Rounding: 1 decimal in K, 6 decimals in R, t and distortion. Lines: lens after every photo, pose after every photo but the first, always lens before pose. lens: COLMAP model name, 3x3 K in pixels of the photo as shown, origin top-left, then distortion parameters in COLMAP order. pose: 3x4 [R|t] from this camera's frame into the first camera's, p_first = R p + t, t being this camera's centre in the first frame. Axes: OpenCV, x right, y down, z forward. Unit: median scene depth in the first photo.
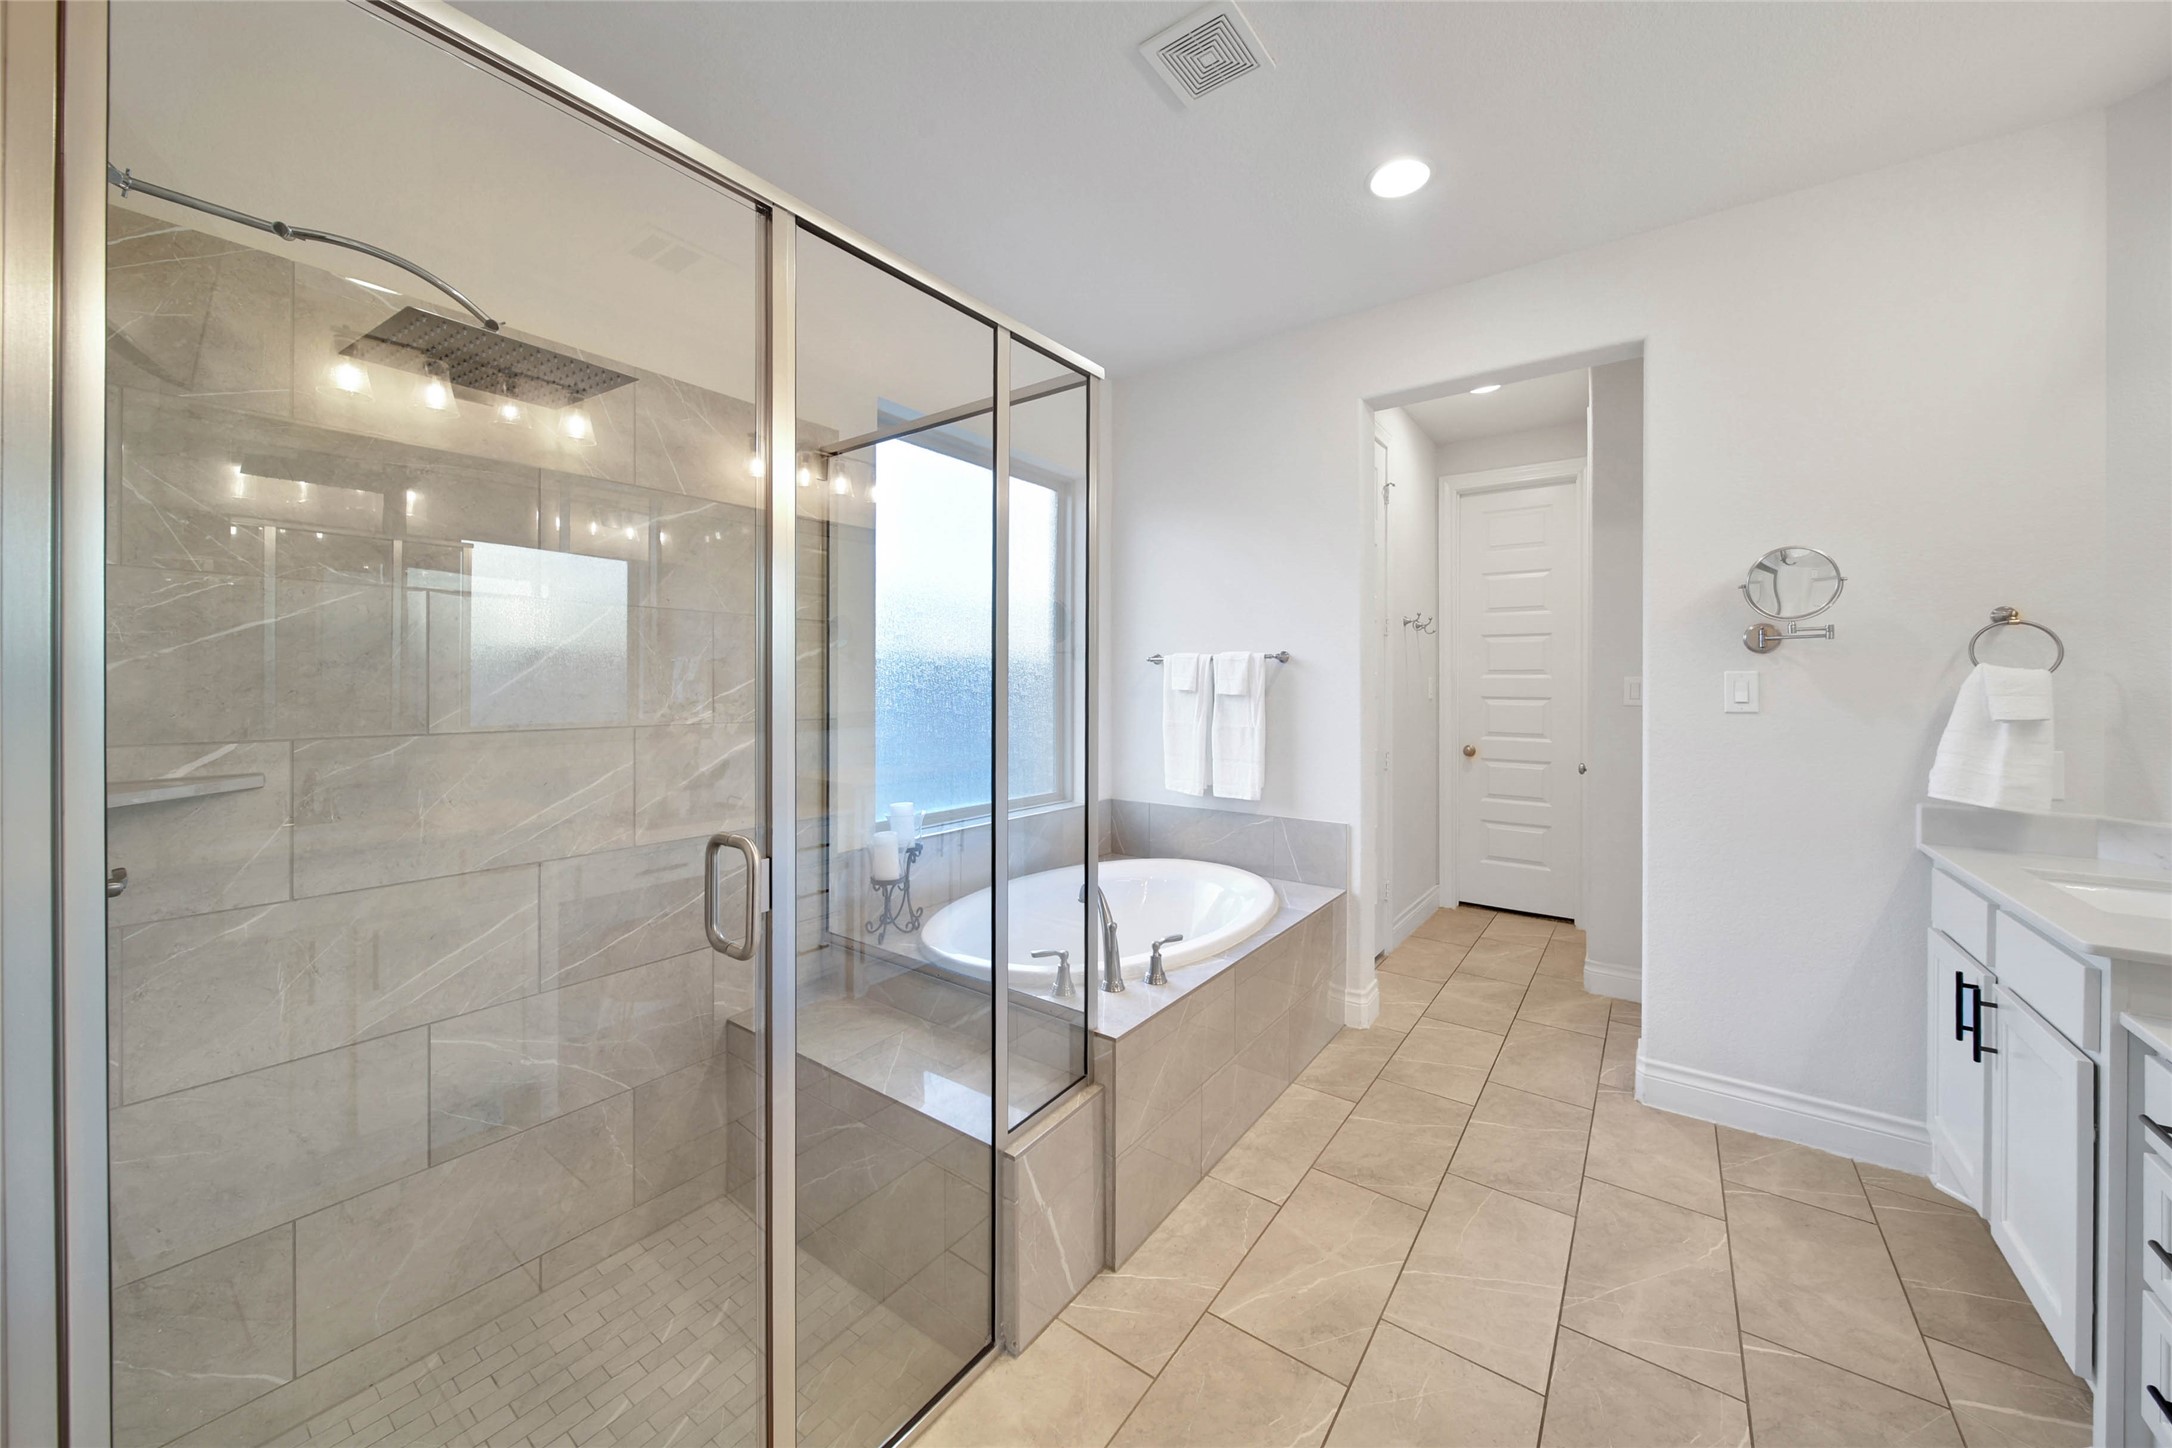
lens RADIAL K [[781.6, 0, 1084.3], [0, 781.6, 695.0], [0, 0, 1]] dist [0.000605, -0.002574]
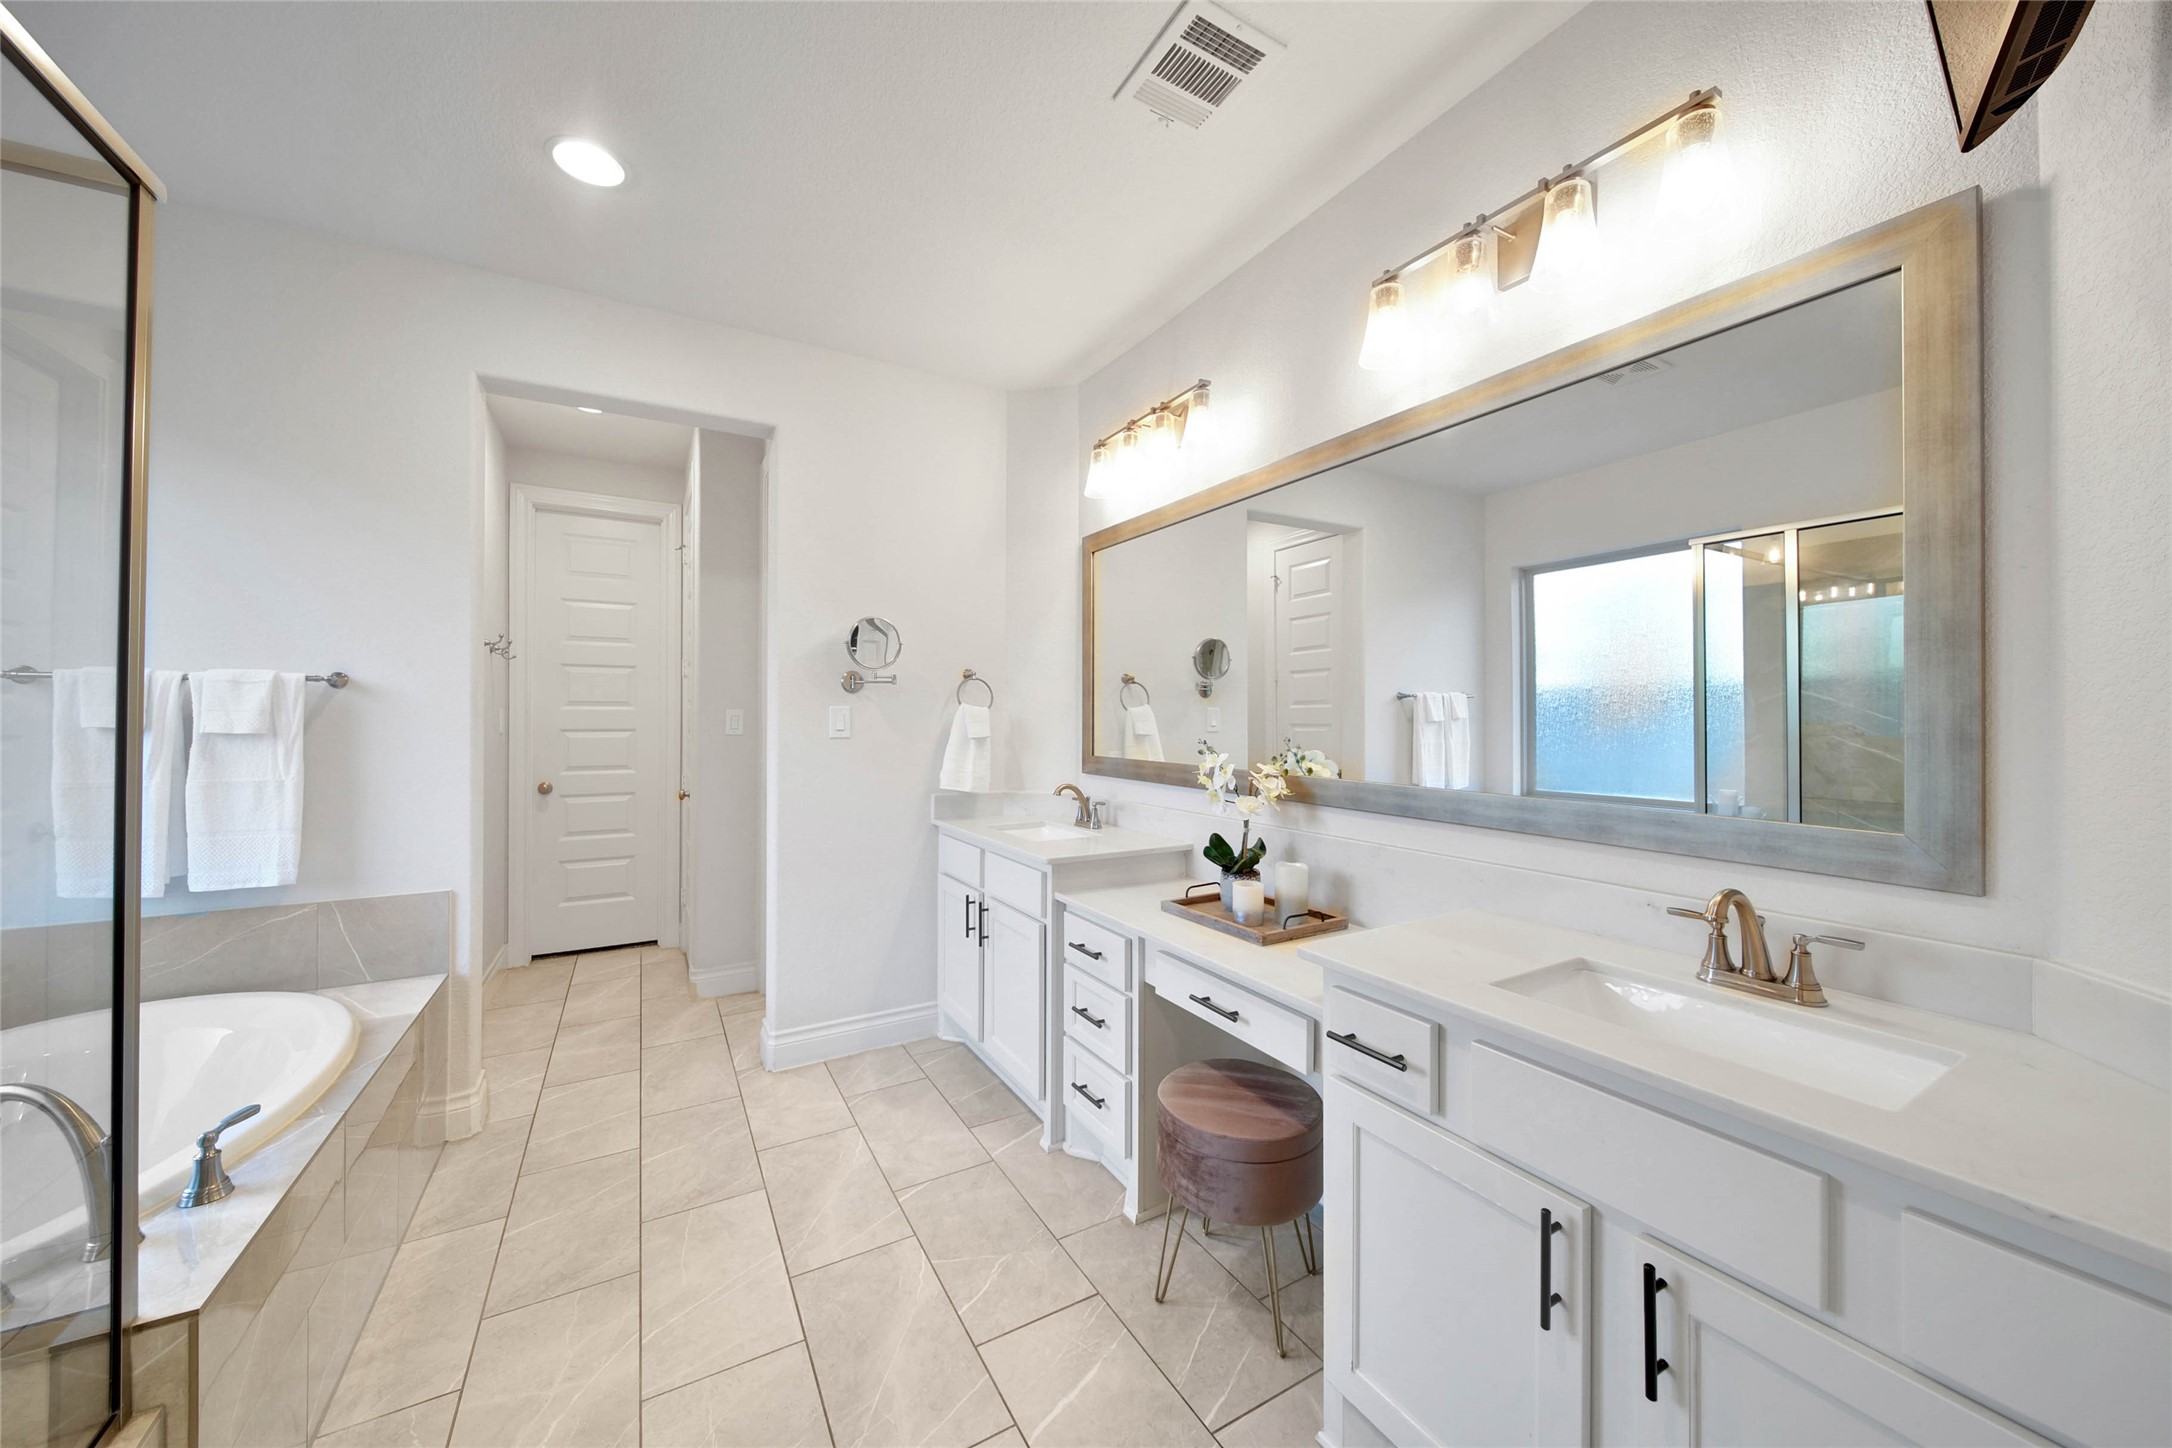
lens RADIAL K [[771.9, 0, 1091.4], [0, 771.9, 718.4], [0, 0, 1]] dist [0.001820, -0.002354]
pose [[0.392014, -0.005629, 0.919942, -0.188364], [0.013914, 0.999903, 0.000188, -0.004841], [-0.919854, 0.012727, 0.392054, 0.104352]]
